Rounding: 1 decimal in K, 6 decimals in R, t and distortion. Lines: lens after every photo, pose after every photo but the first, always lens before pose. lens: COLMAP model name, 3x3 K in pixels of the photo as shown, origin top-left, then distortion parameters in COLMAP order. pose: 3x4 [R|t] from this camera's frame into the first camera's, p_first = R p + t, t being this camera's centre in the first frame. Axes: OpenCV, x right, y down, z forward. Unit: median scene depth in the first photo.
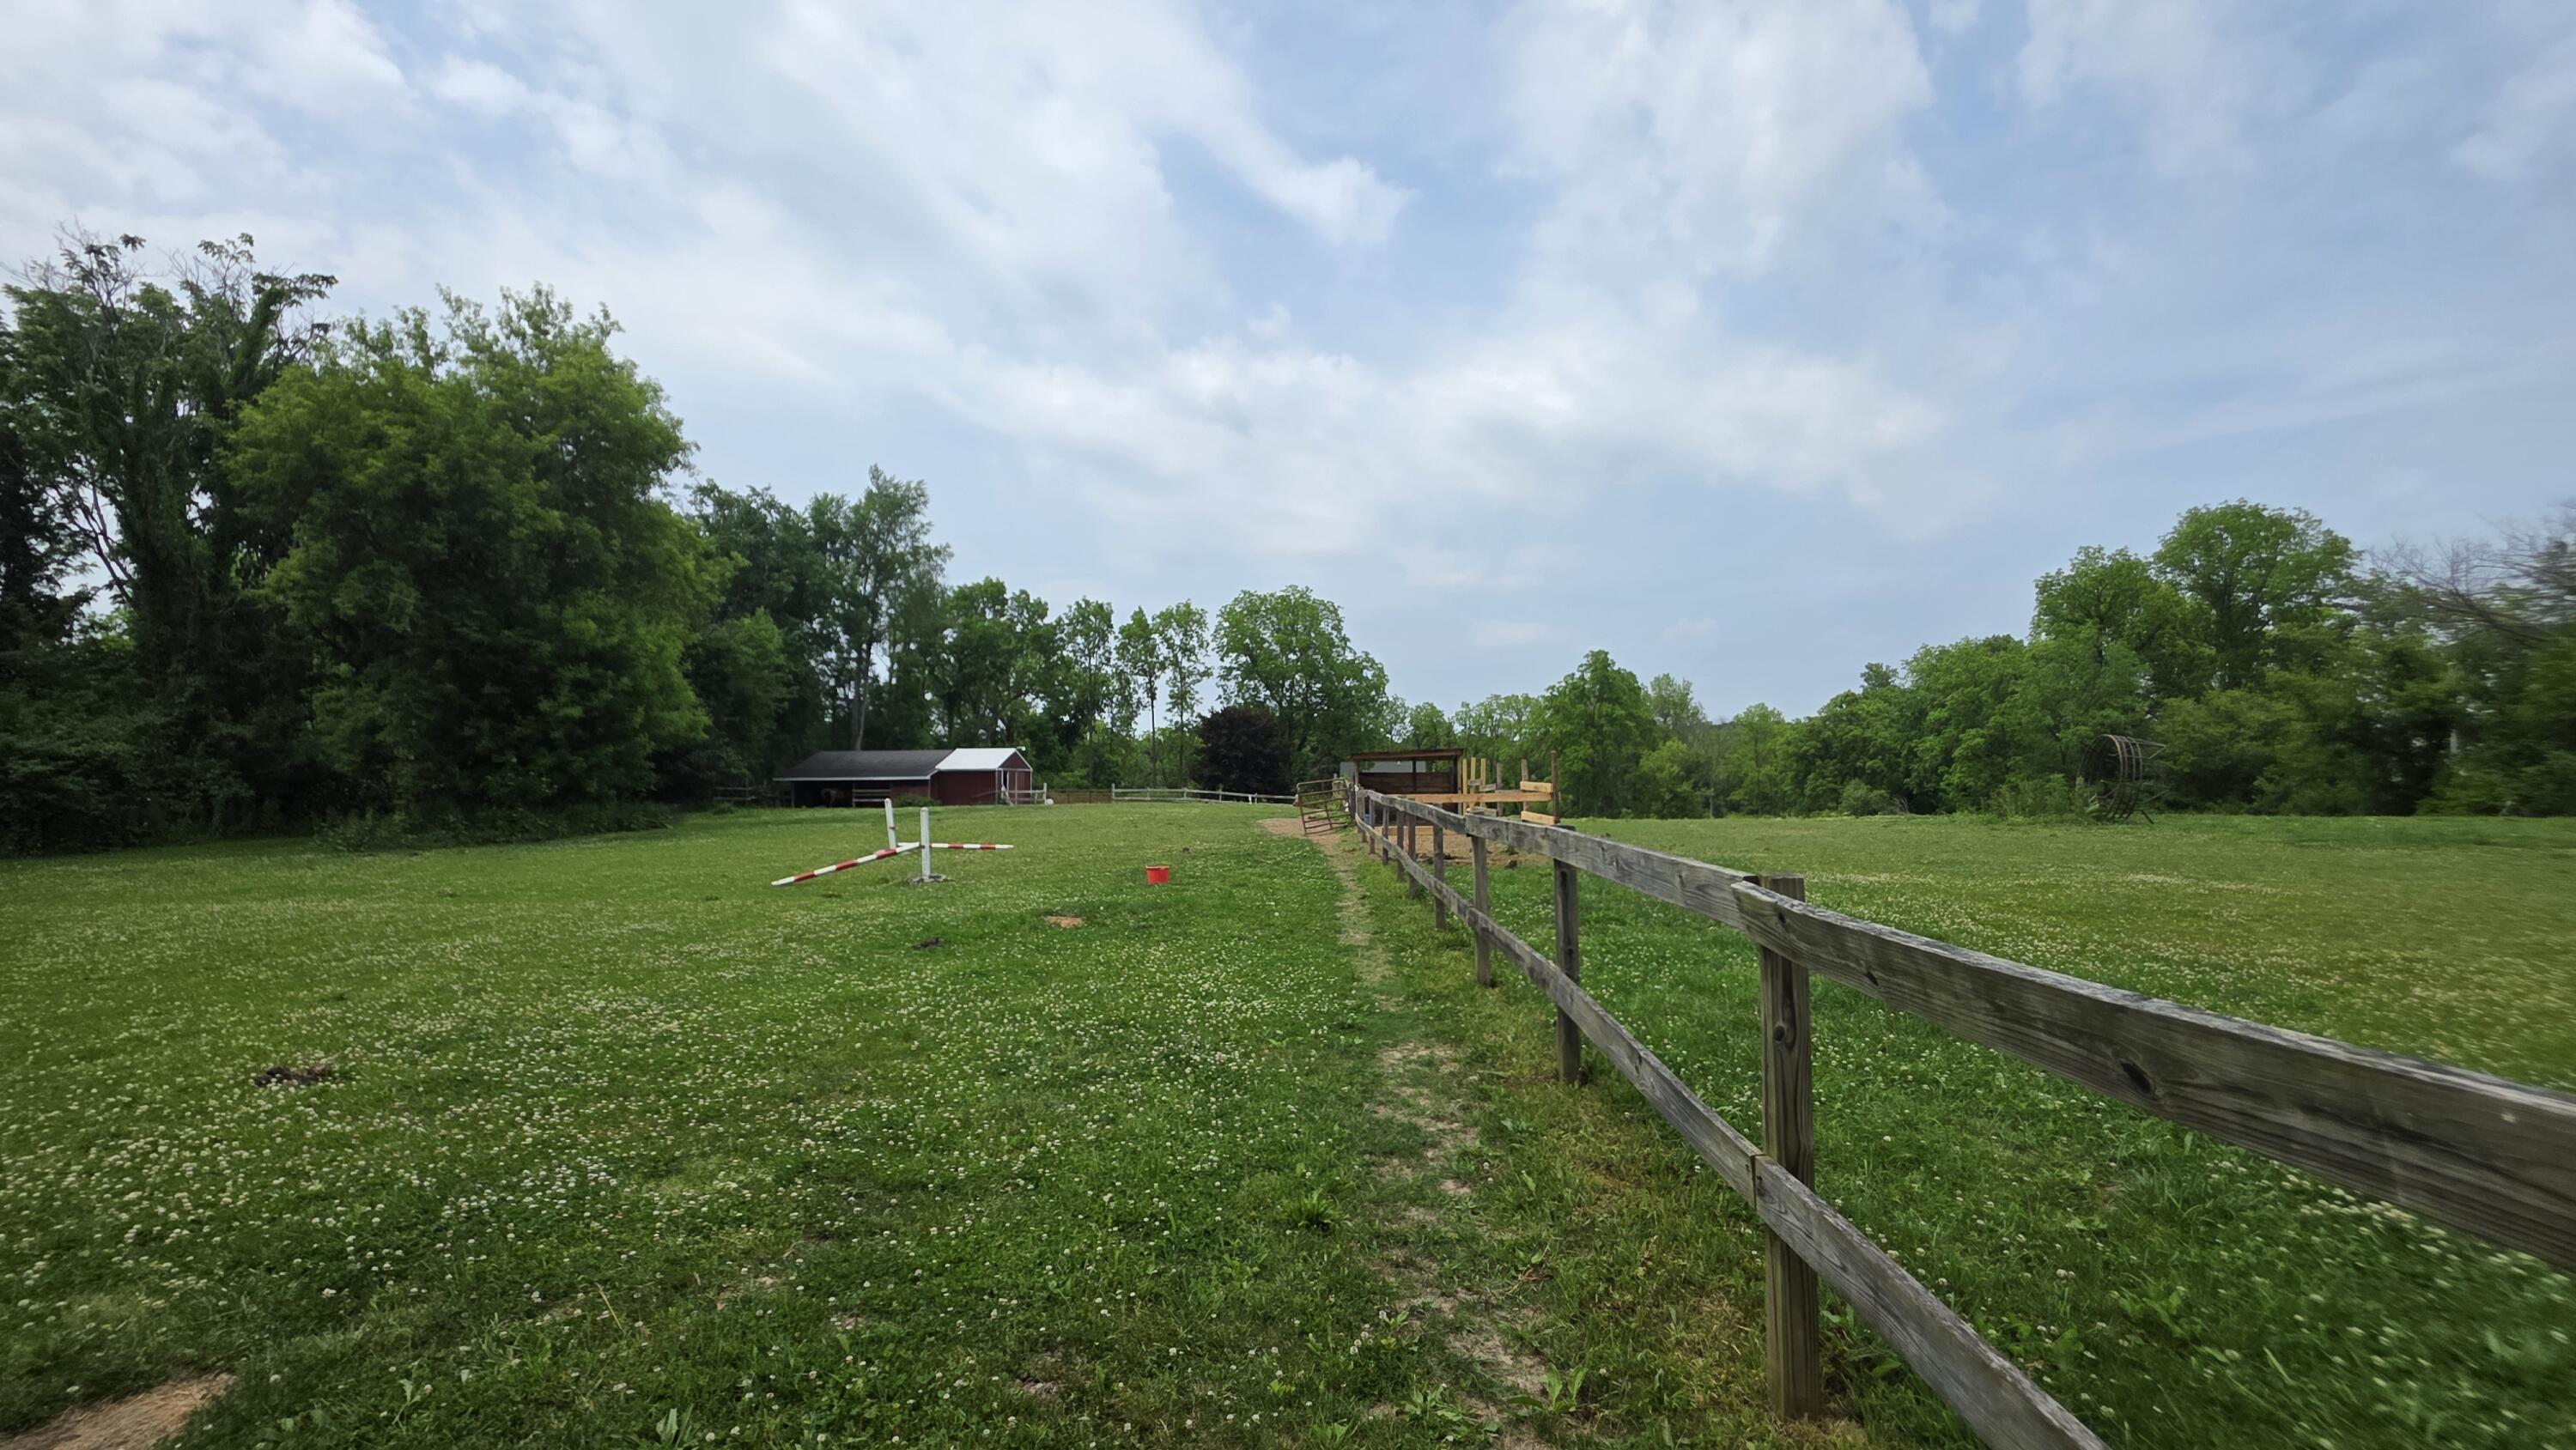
lens RADIAL K [[1036.7, 0, 1288.0], [0, 1036.7, 725.0], [0, 0, 1]] dist [-0.000382, -0.000153]
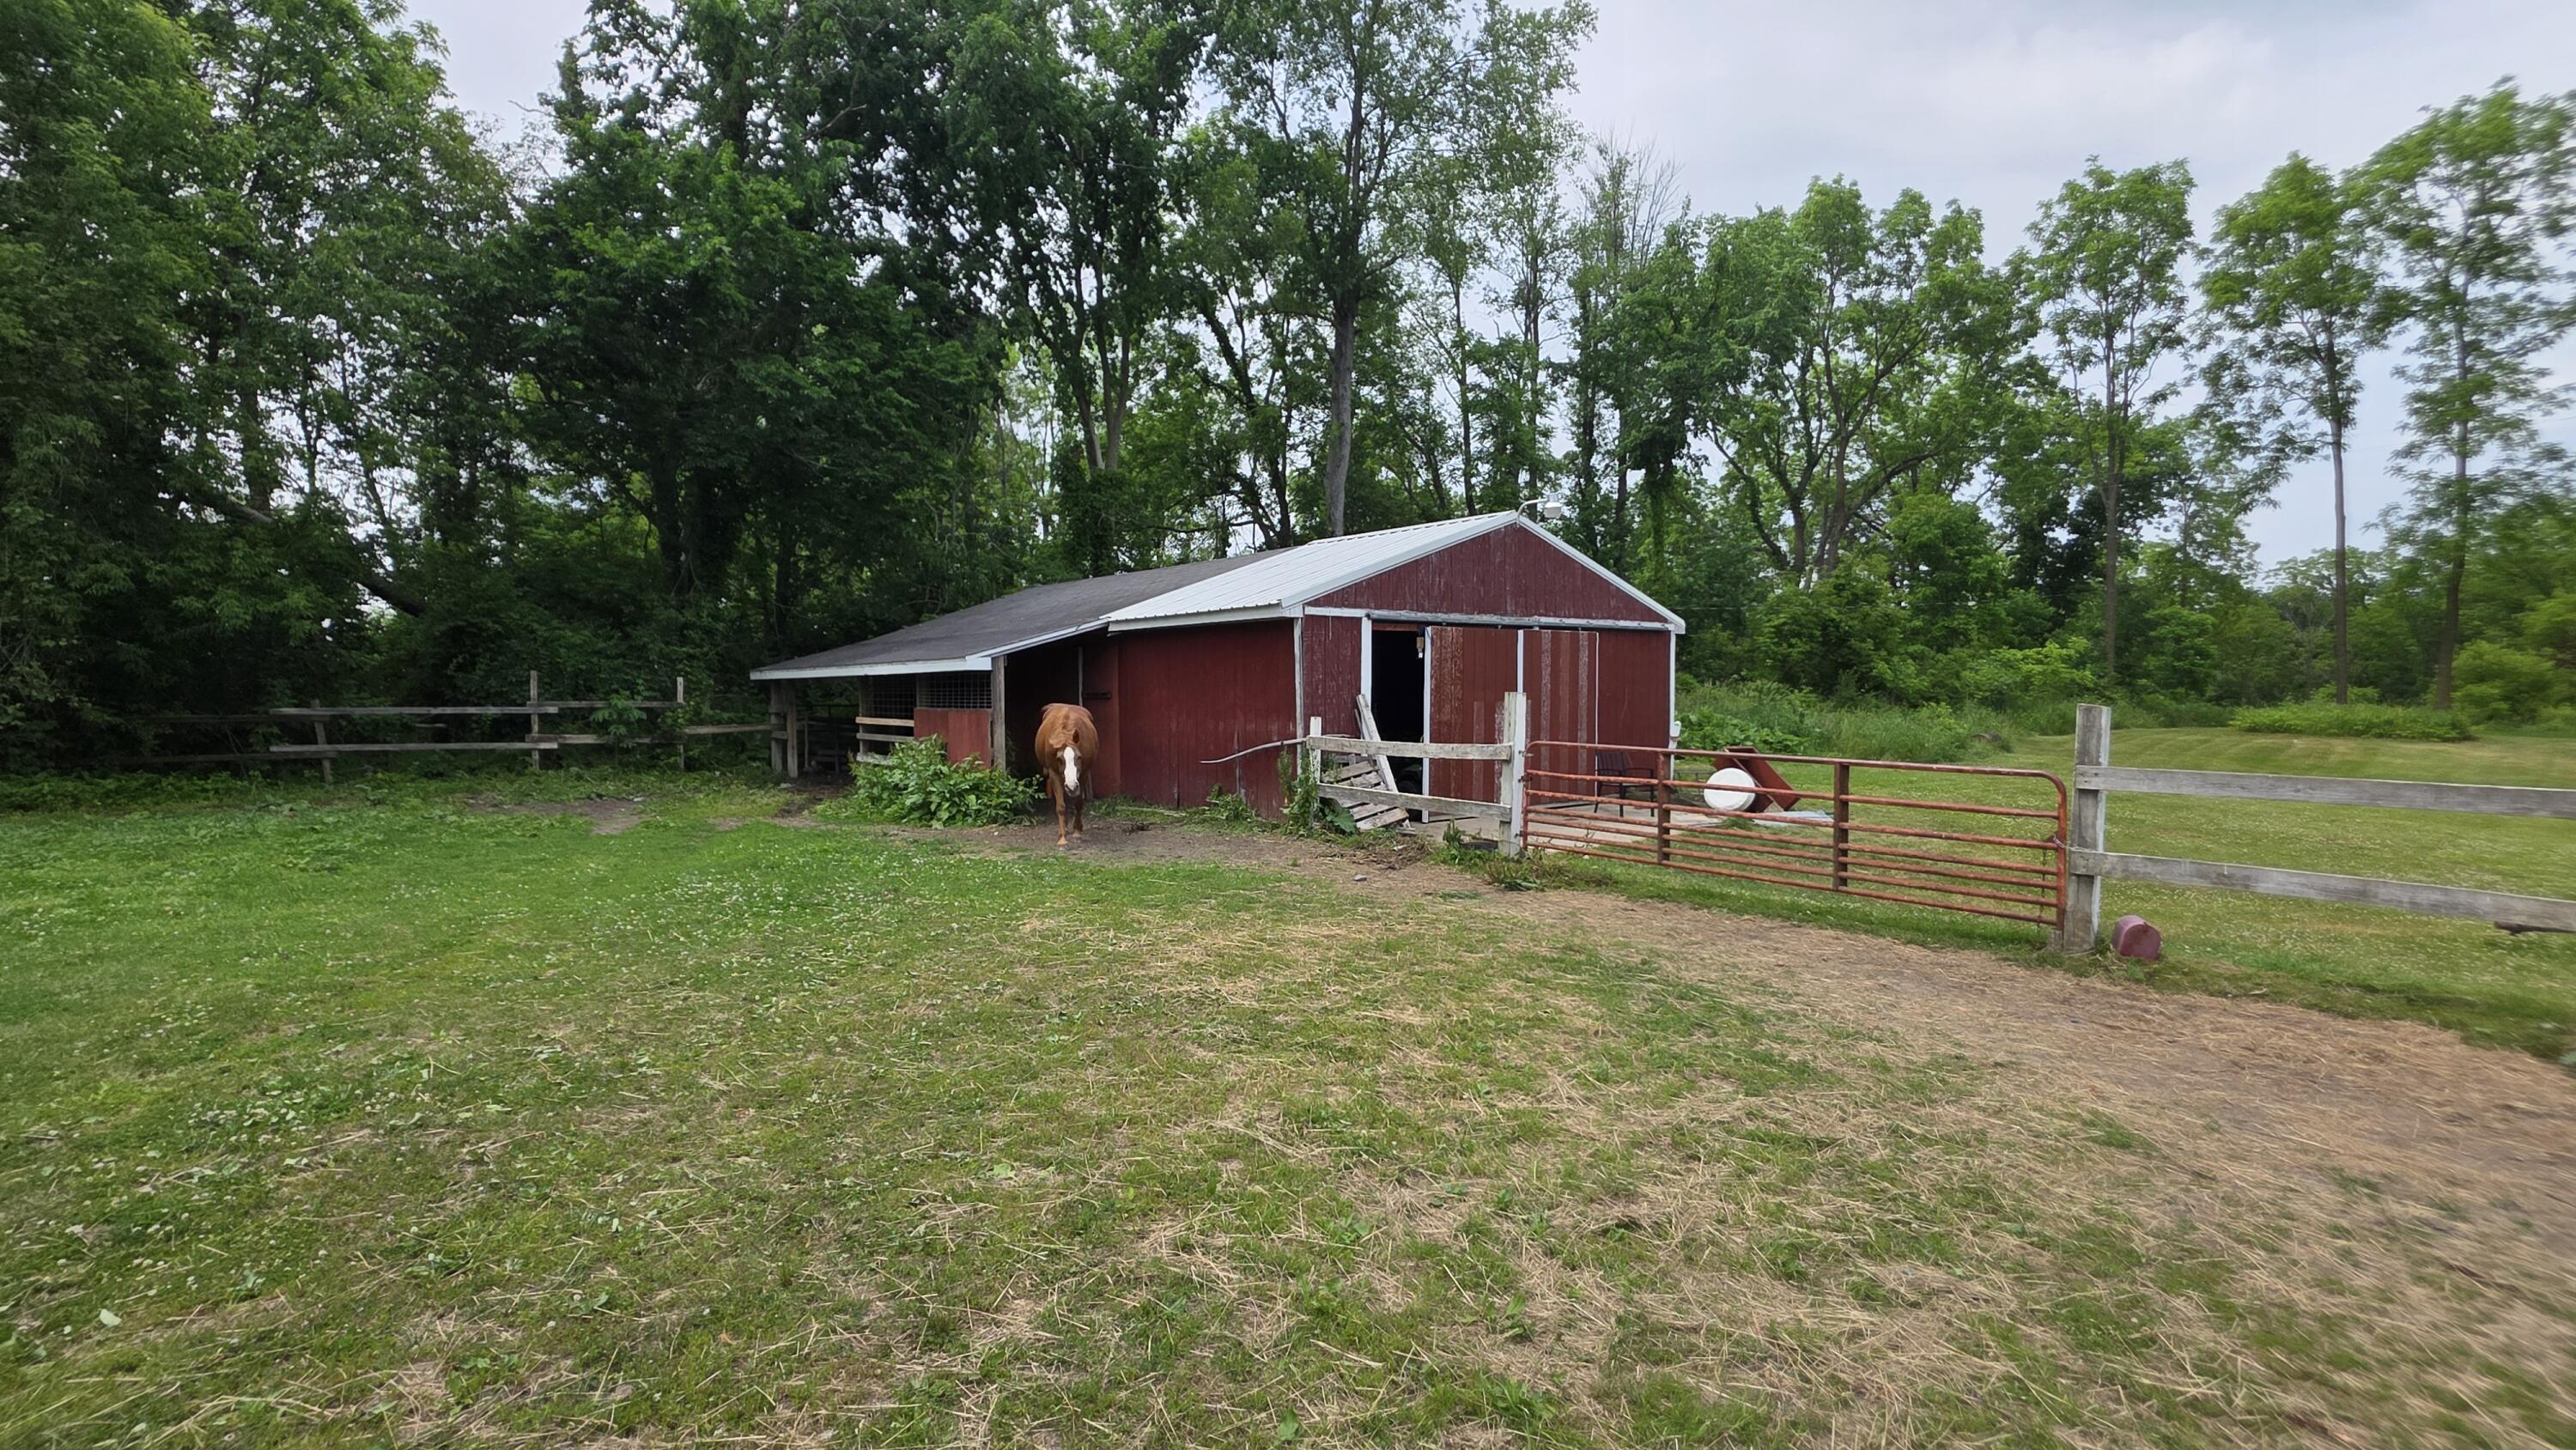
lens RADIAL K [[1154.2, 0, 1288.0], [0, 1154.2, 725.0], [0, 0, 1]] dist [0.001936, 0.001806]
pose [[0.670301, 0.027704, -0.741572, -0.079944], [0.043748, 0.996090, 0.076756, 0.027451], [0.740798, -0.083892, 0.666468, 0.503844]]
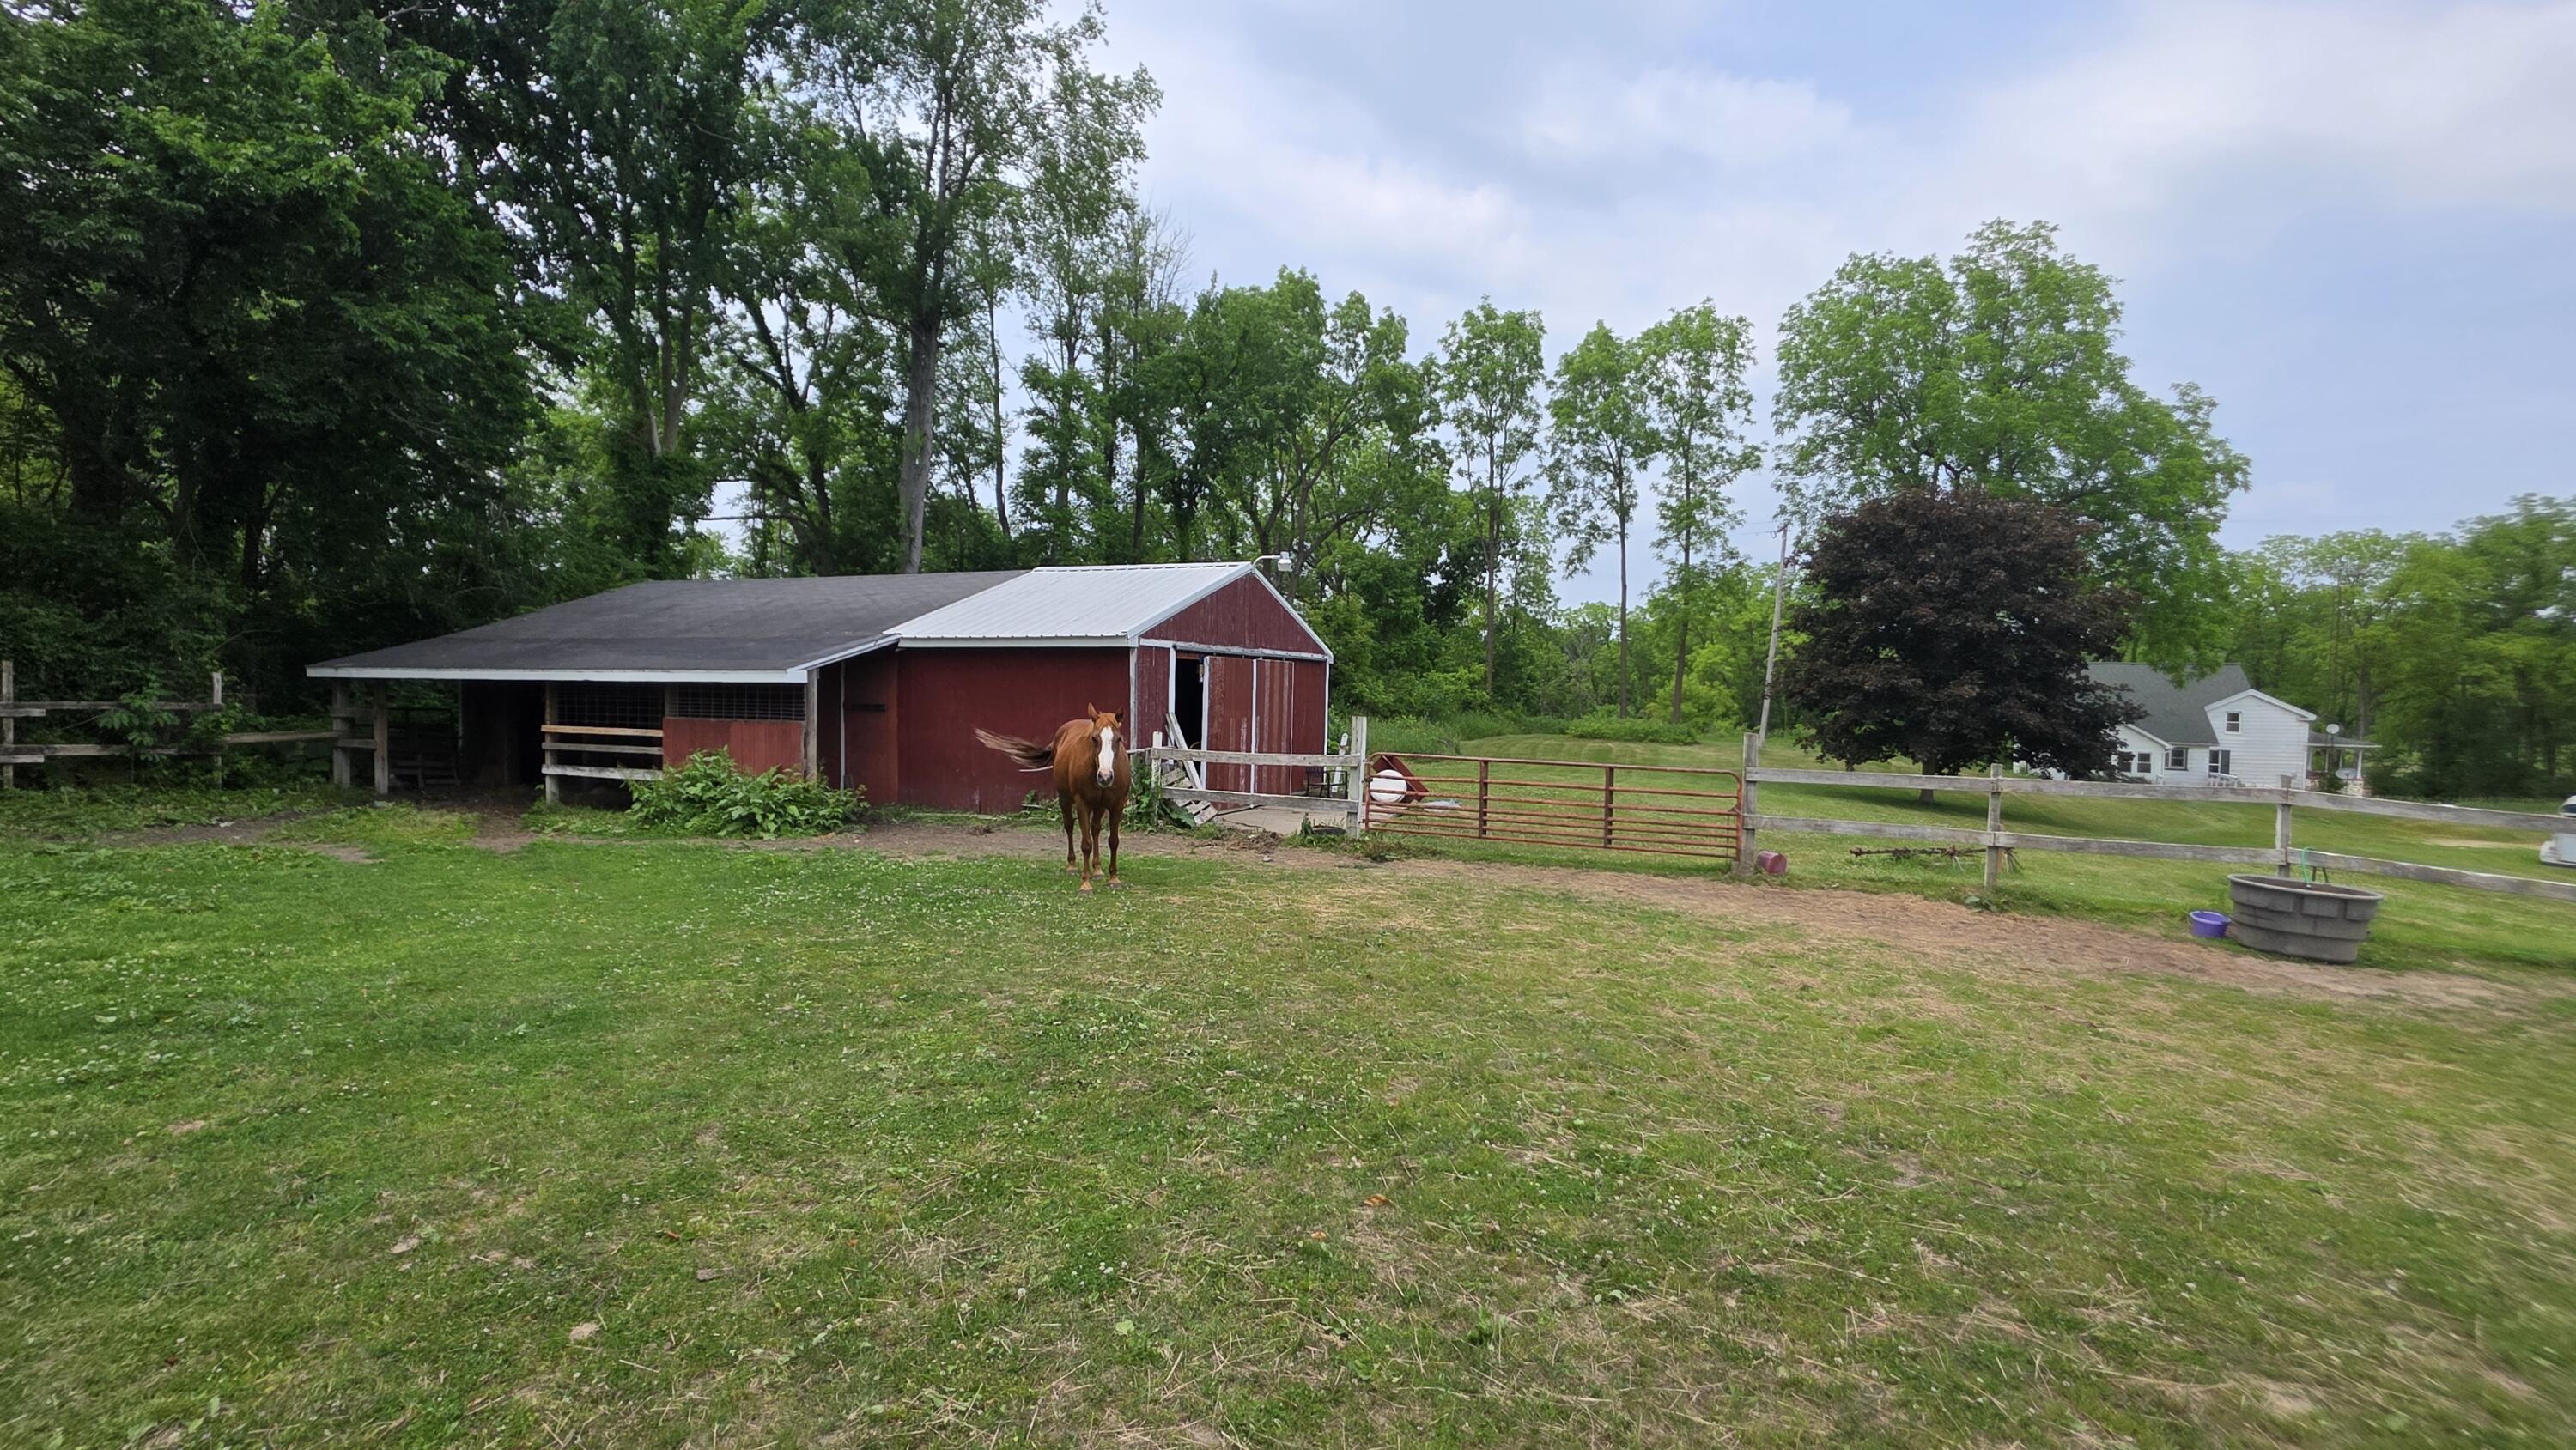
lens RADIAL K [[1154.2, 0, 1288.0], [0, 1154.2, 725.0], [0, 0, 1]] dist [0.001936, 0.001806]
pose [[0.945054, 0.032233, -0.325320, -0.102706], [-0.004516, 0.996320, 0.085595, 0.023156], [0.326882, -0.079422, 0.941722, 0.460179]]
